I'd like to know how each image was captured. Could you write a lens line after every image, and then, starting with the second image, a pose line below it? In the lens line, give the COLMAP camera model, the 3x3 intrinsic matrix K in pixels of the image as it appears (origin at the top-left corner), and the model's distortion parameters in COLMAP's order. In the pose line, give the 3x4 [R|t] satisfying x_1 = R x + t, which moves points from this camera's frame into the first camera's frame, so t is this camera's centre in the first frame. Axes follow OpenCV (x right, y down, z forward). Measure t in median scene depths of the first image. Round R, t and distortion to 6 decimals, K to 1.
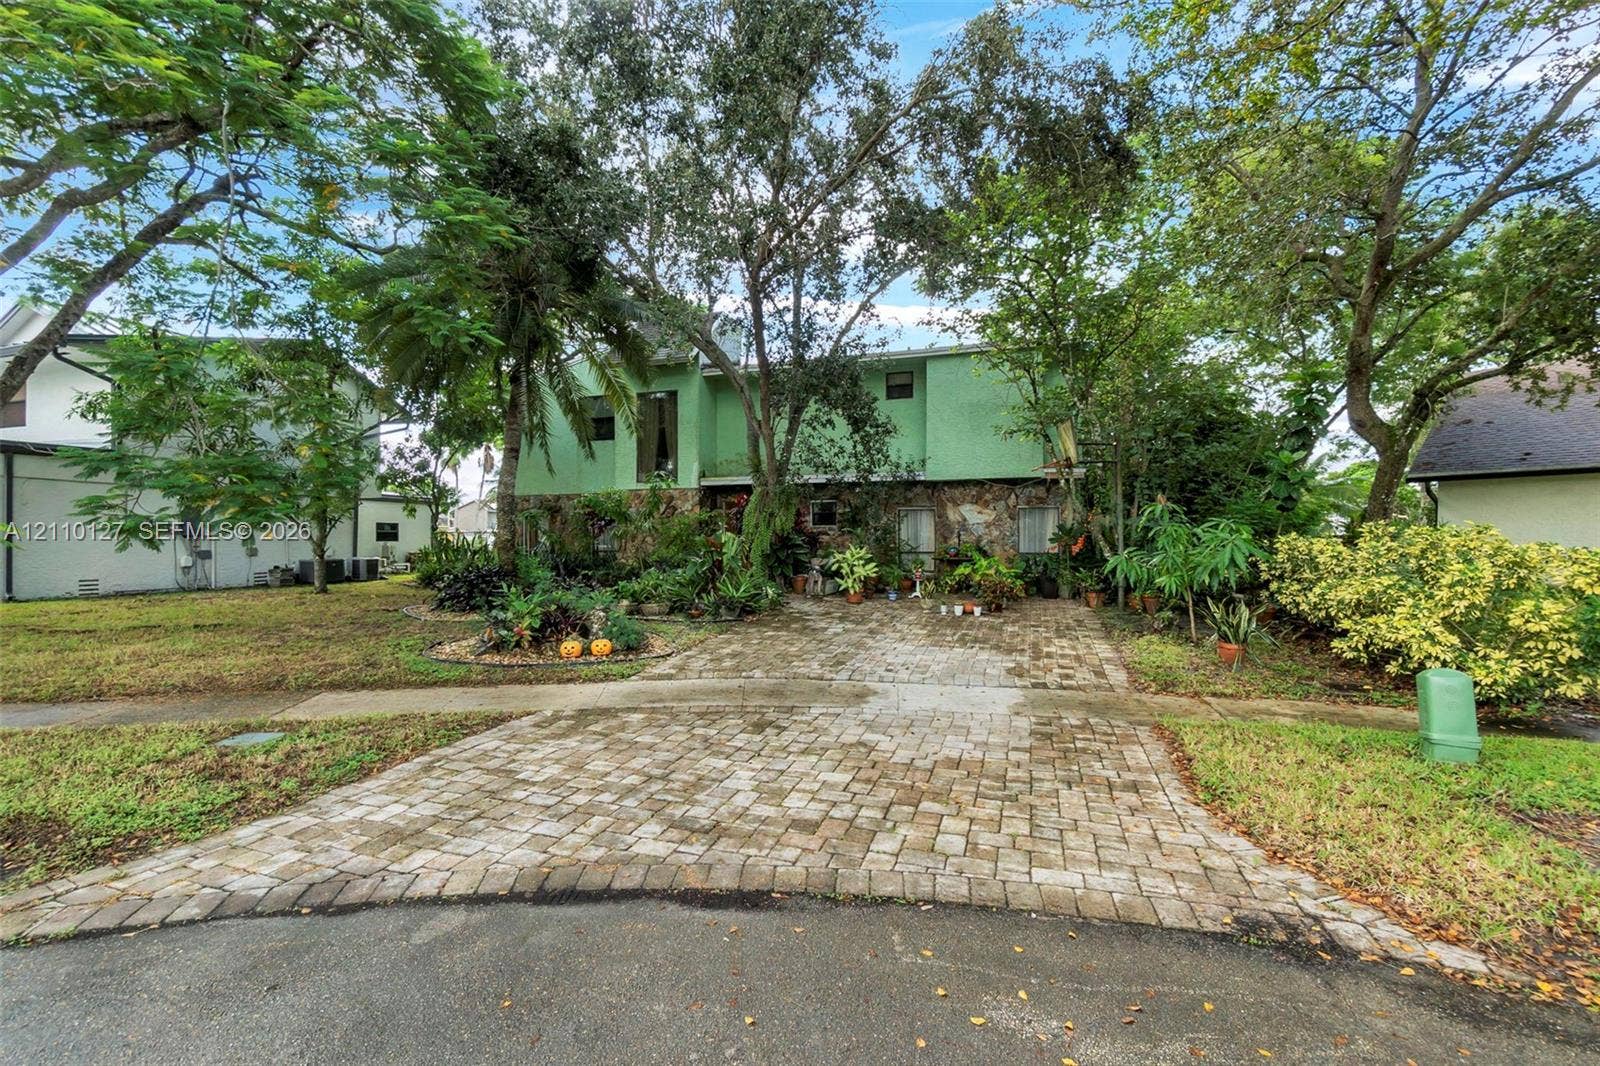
lens RADIAL K [[730.4, 0, 767.6], [0, 730.4, 533.5], [0, 0, 1]] dist [-0.002530, -0.000570]
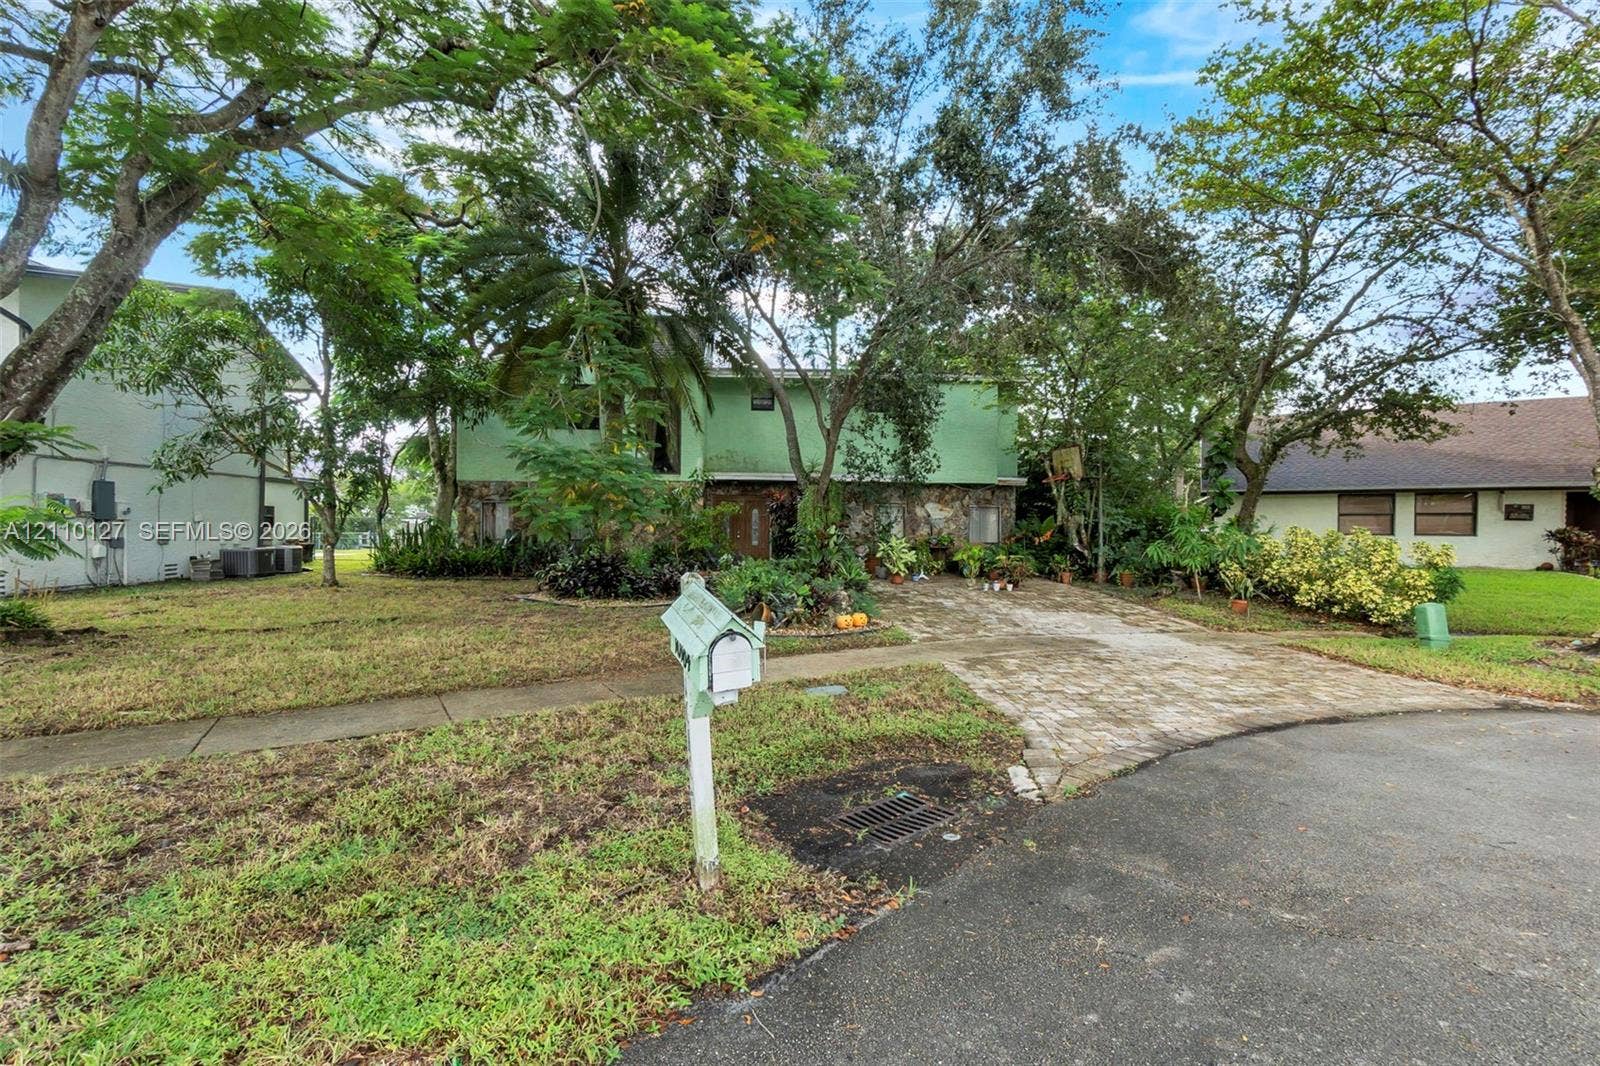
lens RADIAL K [[724.4, 0, 805.3], [0, 724.4, 528.6], [0, 0, 1]] dist [-0.004741, -0.000458]
pose [[0.922207, 0.009916, 0.386568, -1.379483], [-0.012836, 0.999905, 0.004975, -0.002629], [-0.386483, -0.009550, 0.922247, -0.143010]]
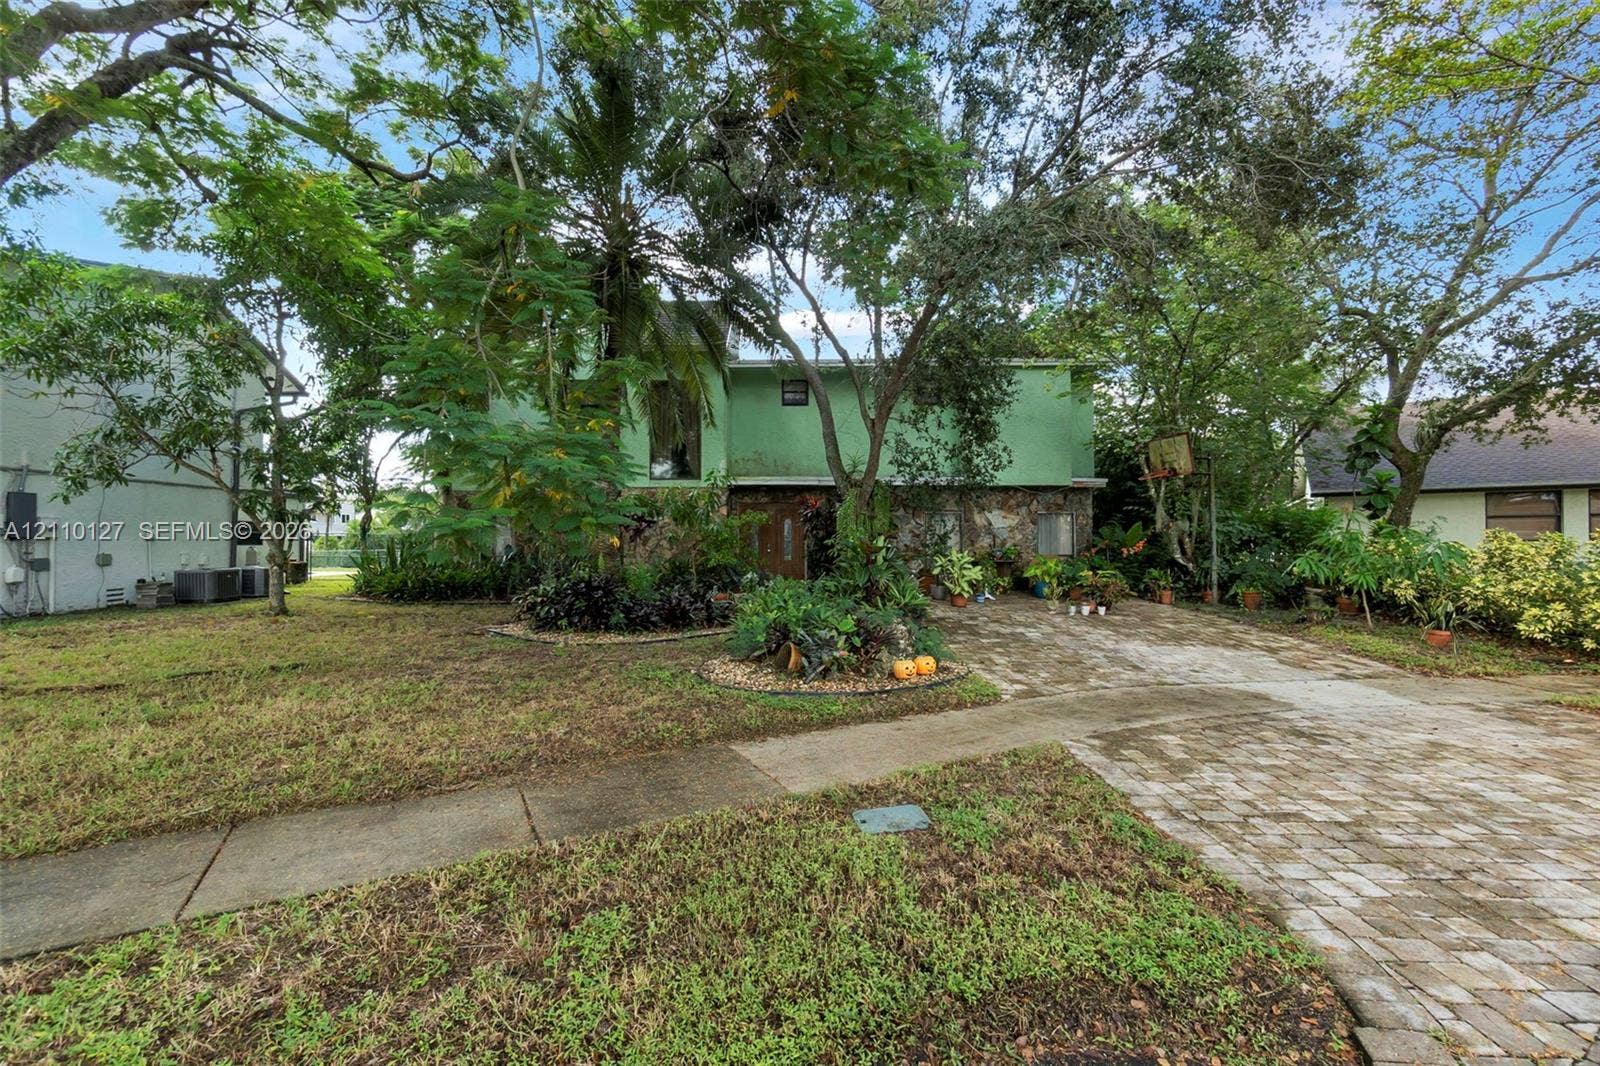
lens RADIAL K [[724.4, 0, 805.3], [0, 724.4, 528.6], [0, 0, 1]] dist [-0.004741, -0.000458]
pose [[0.941648, 0.006451, 0.336538, -1.164350], [-0.002381, 0.999919, -0.012505, 0.004335], [-0.336592, 0.010974, 0.941587, 0.391423]]
